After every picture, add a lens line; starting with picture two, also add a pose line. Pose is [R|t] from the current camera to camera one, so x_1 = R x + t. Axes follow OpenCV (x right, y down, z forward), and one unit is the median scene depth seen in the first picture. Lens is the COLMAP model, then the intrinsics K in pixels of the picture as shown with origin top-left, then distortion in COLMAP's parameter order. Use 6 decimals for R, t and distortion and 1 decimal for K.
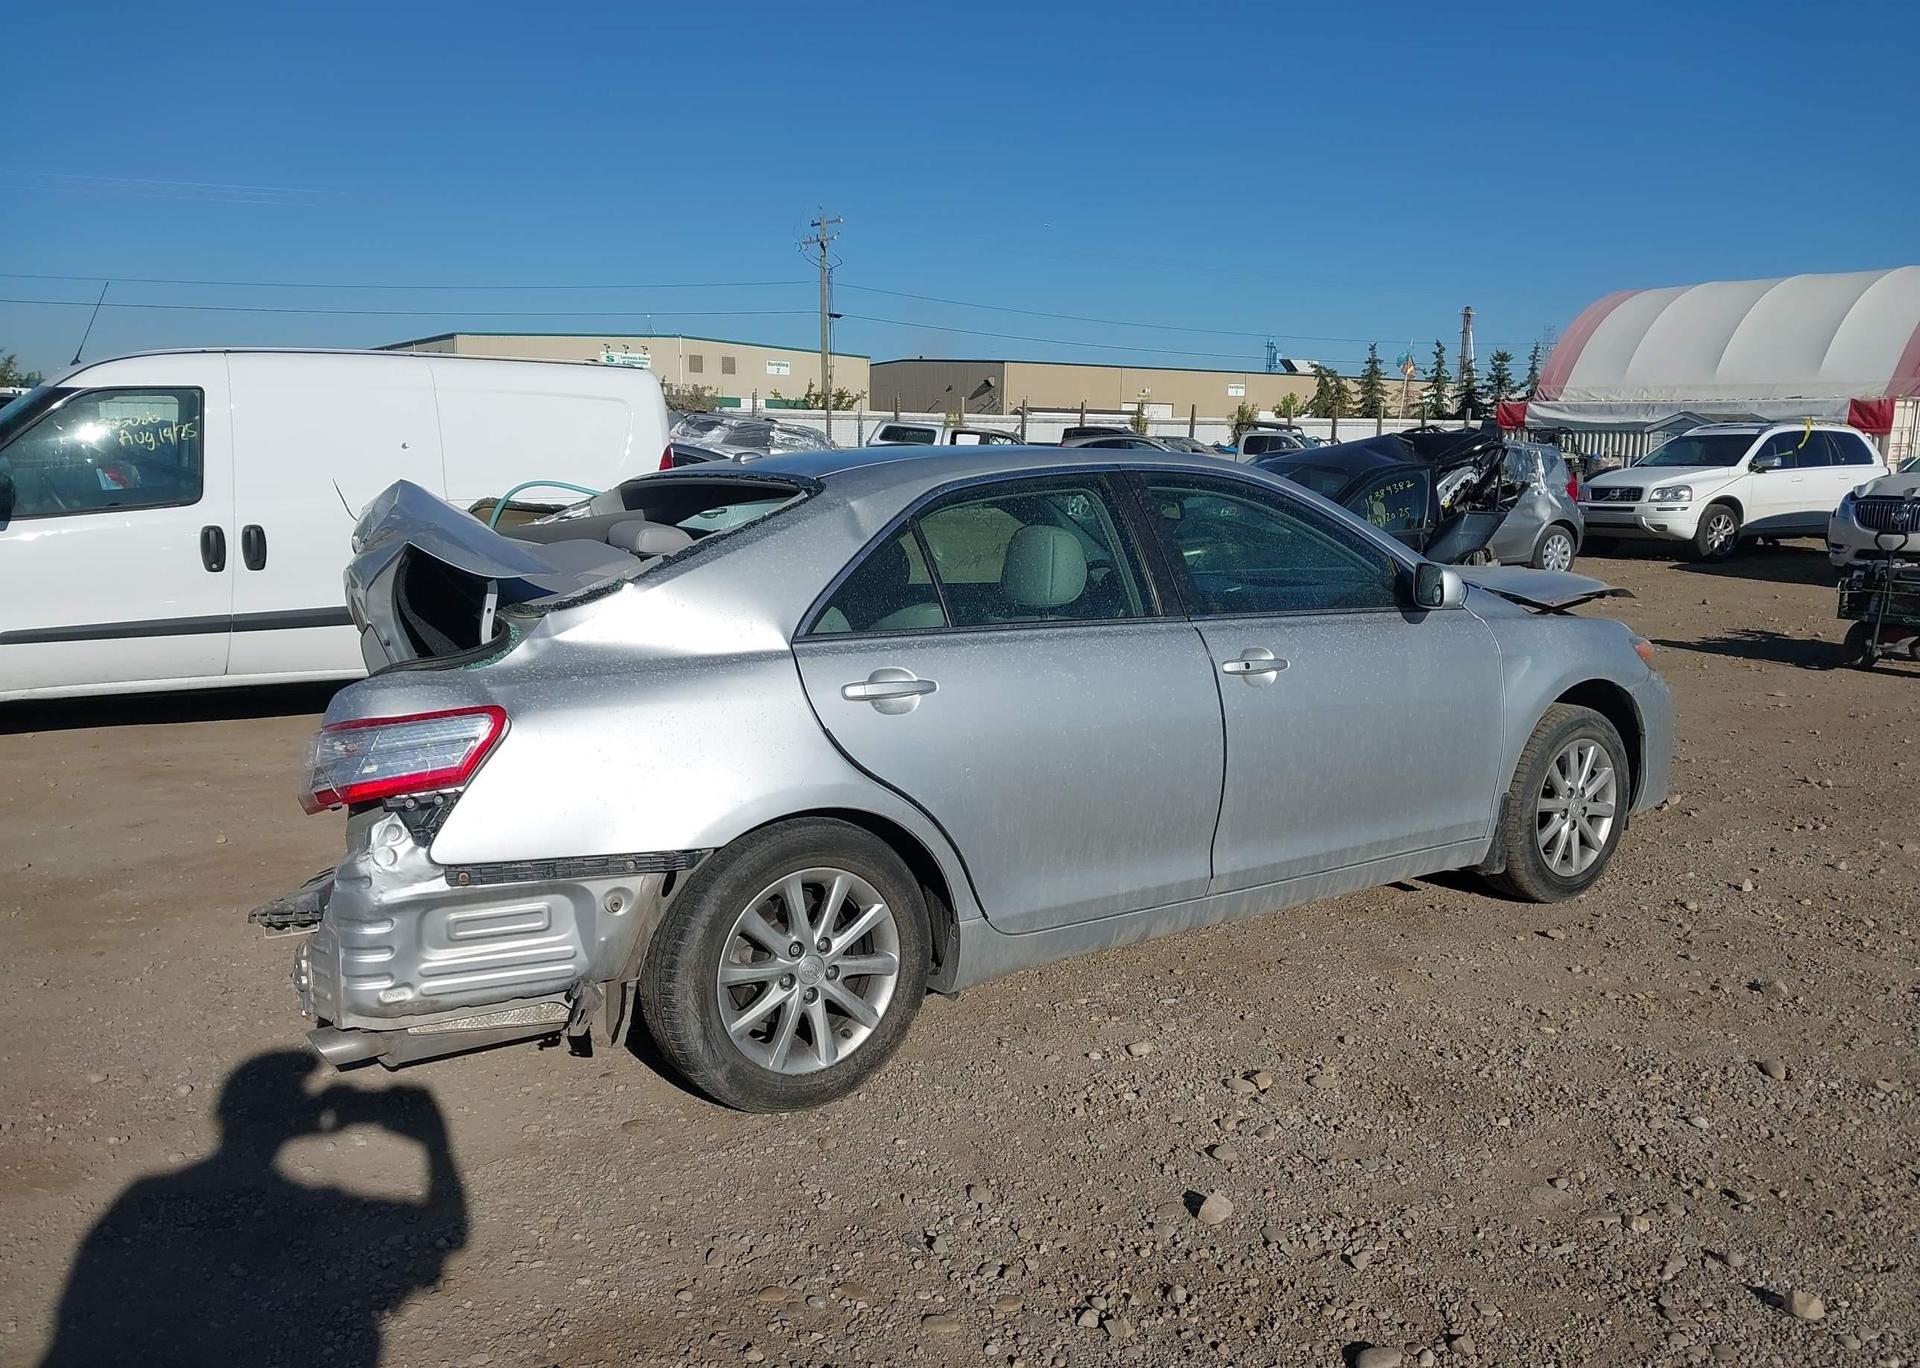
lens RADIAL K [[1555.1, 0, 959.8], [0, 1555.1, 644.7], [0, 0, 1]] dist [0.100922, -0.241839]
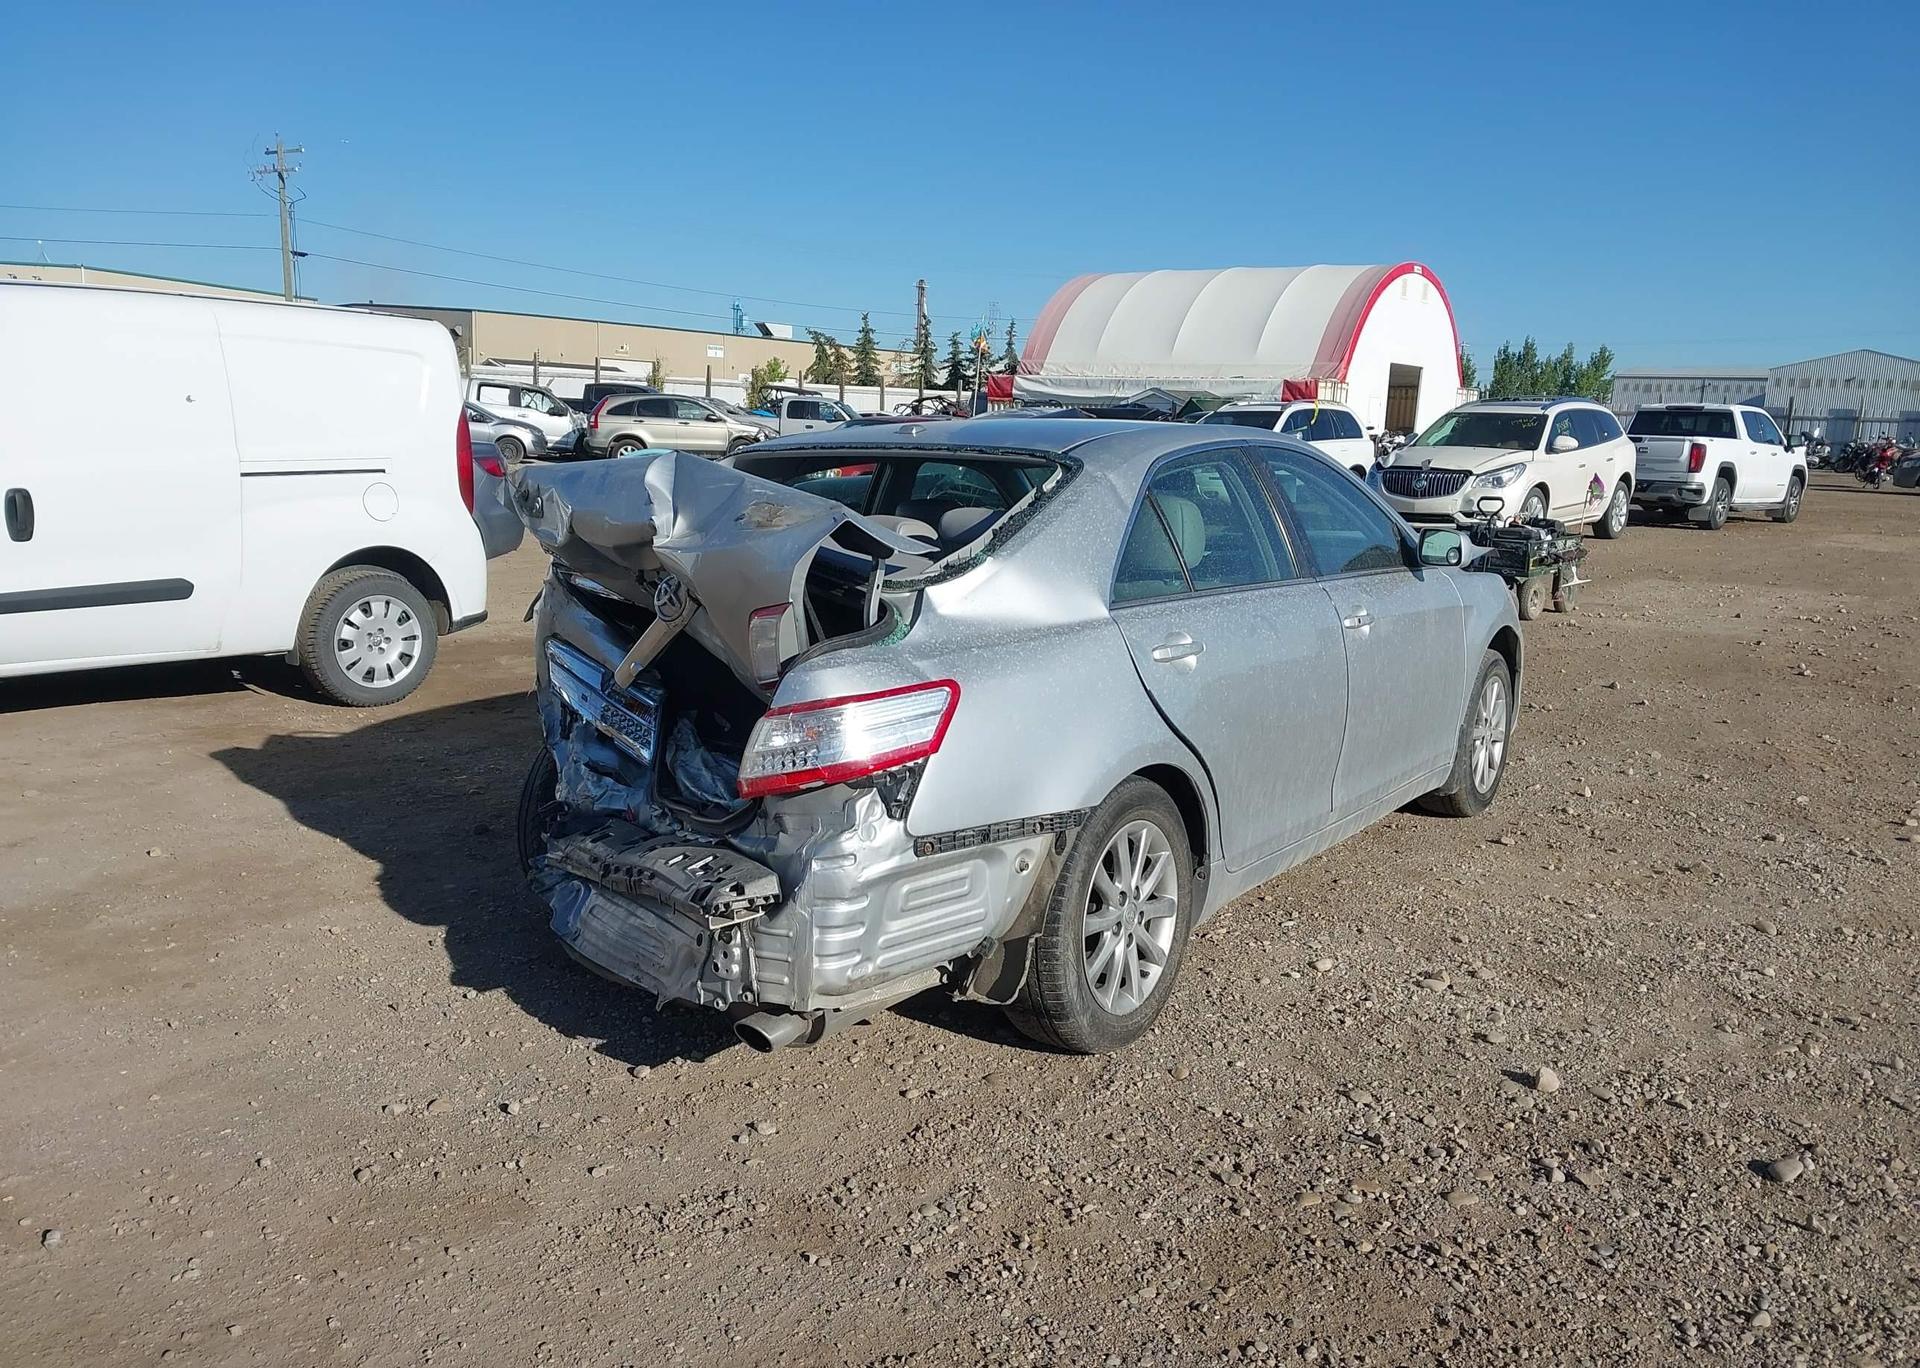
lens RADIAL K [[1571.9, 0, 954.3], [0, 1571.9, 659.2], [0, 0, 1]] dist [0.065061, -0.154808]
pose [[0.935892, -0.035363, 0.350507, -0.462421], [0.024236, 0.999055, 0.036082, -0.006680], [-0.351452, -0.025274, 0.935865, 0.034590]]
